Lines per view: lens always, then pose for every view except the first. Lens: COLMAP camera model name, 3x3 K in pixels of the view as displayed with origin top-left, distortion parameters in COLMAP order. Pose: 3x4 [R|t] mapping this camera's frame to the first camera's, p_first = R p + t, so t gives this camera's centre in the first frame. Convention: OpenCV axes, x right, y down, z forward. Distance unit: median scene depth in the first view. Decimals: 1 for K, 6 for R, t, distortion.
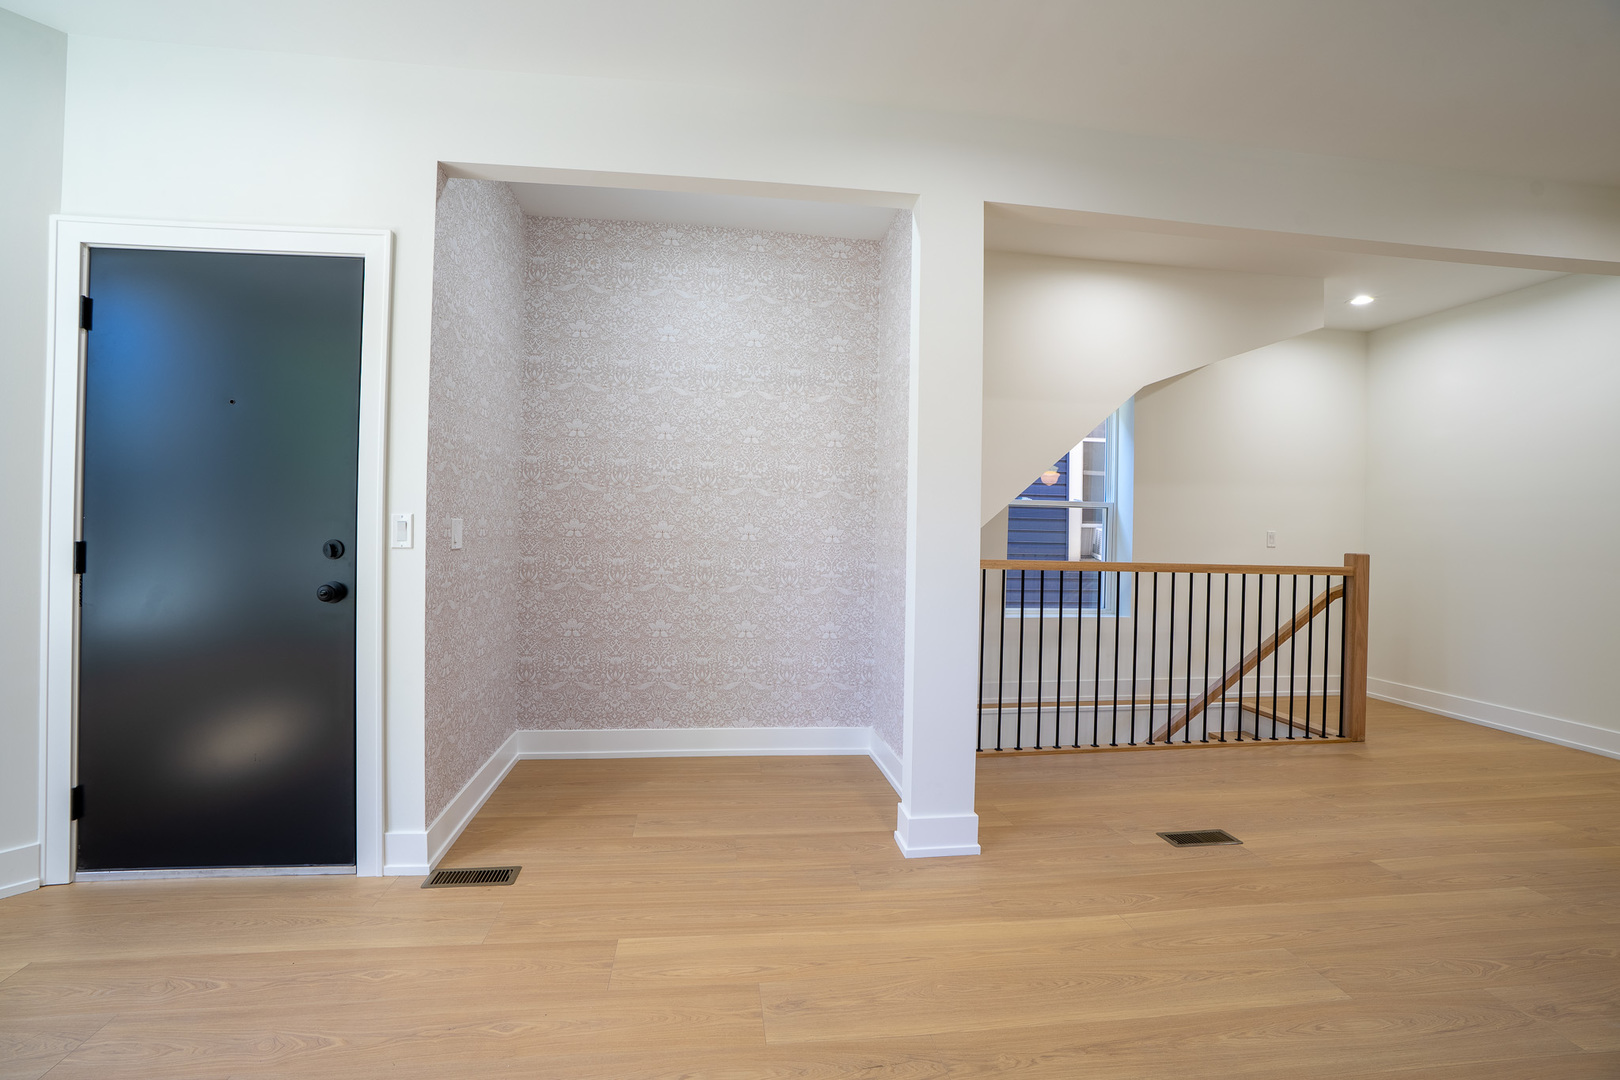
lens RADIAL K [[750.1, 0, 769.5], [0, 750.1, 521.2], [0, 0, 1]] dist [-0.053912, 0.018816]
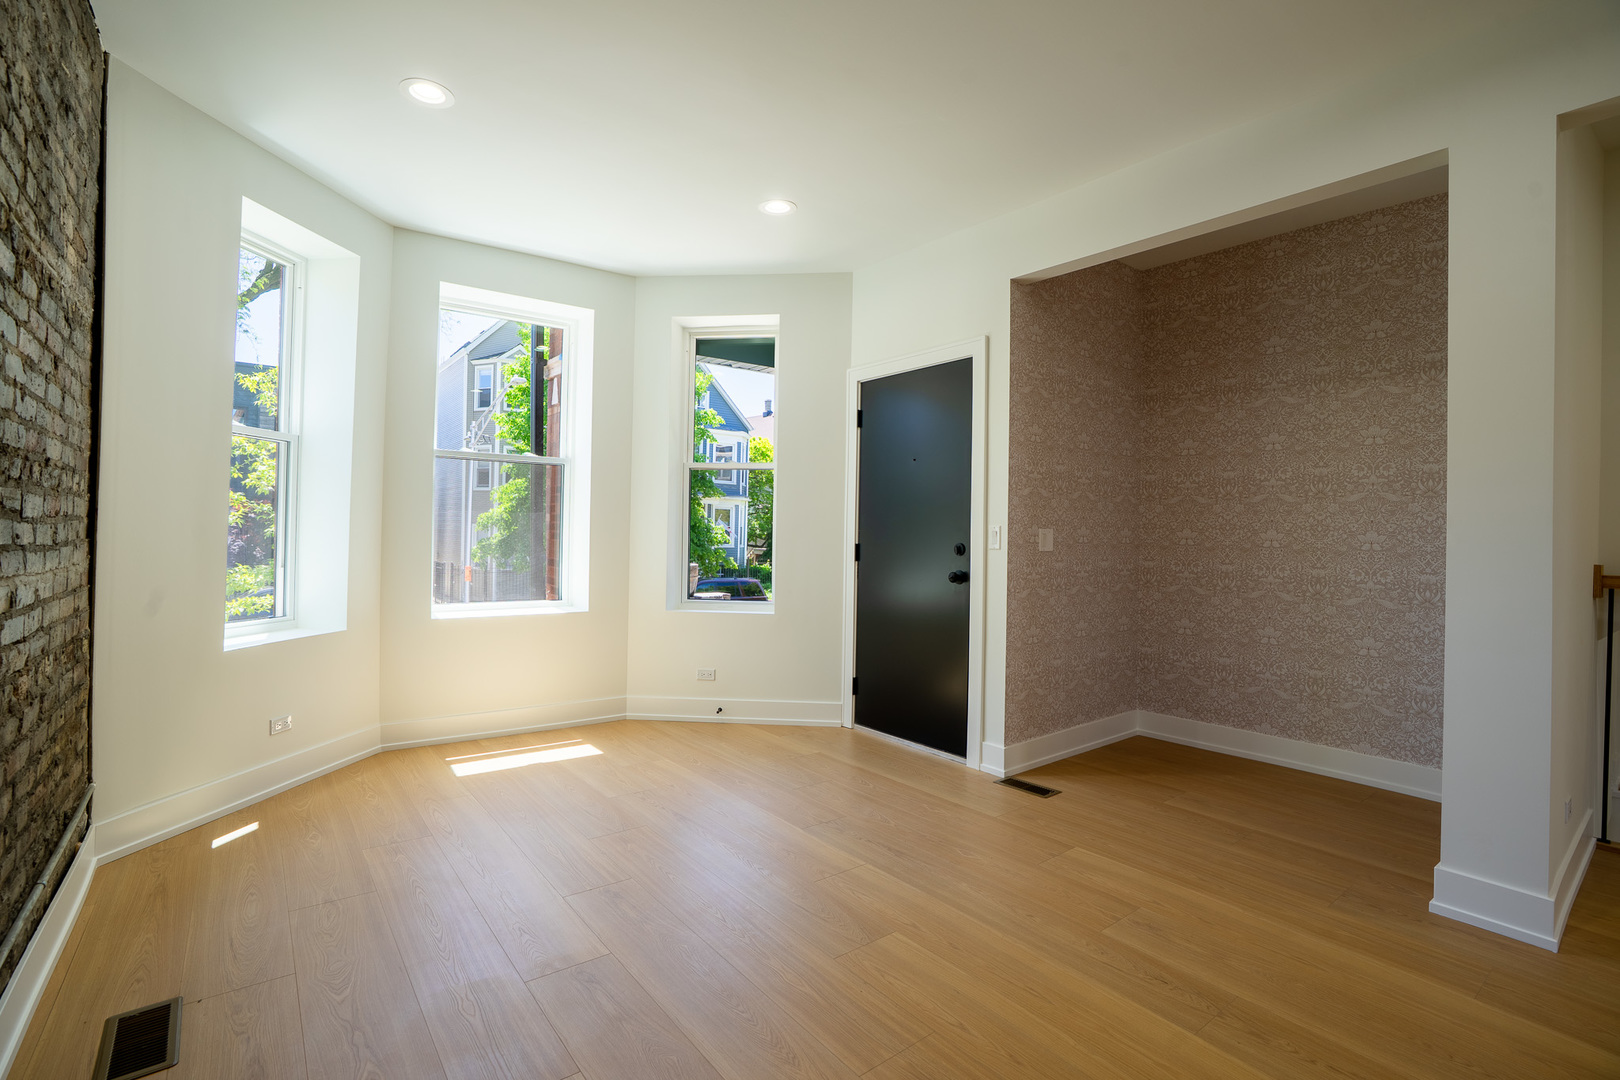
lens RADIAL K [[750.1, 0, 805.1], [0, 750.1, 522.1], [0, 0, 1]] dist [-0.053912, 0.018816]
pose [[0.507174, -0.022863, -0.861540, 0.582429], [0.003529, 0.999695, -0.024452, 0.017541], [0.861836, 0.009361, 0.507100, -0.069986]]
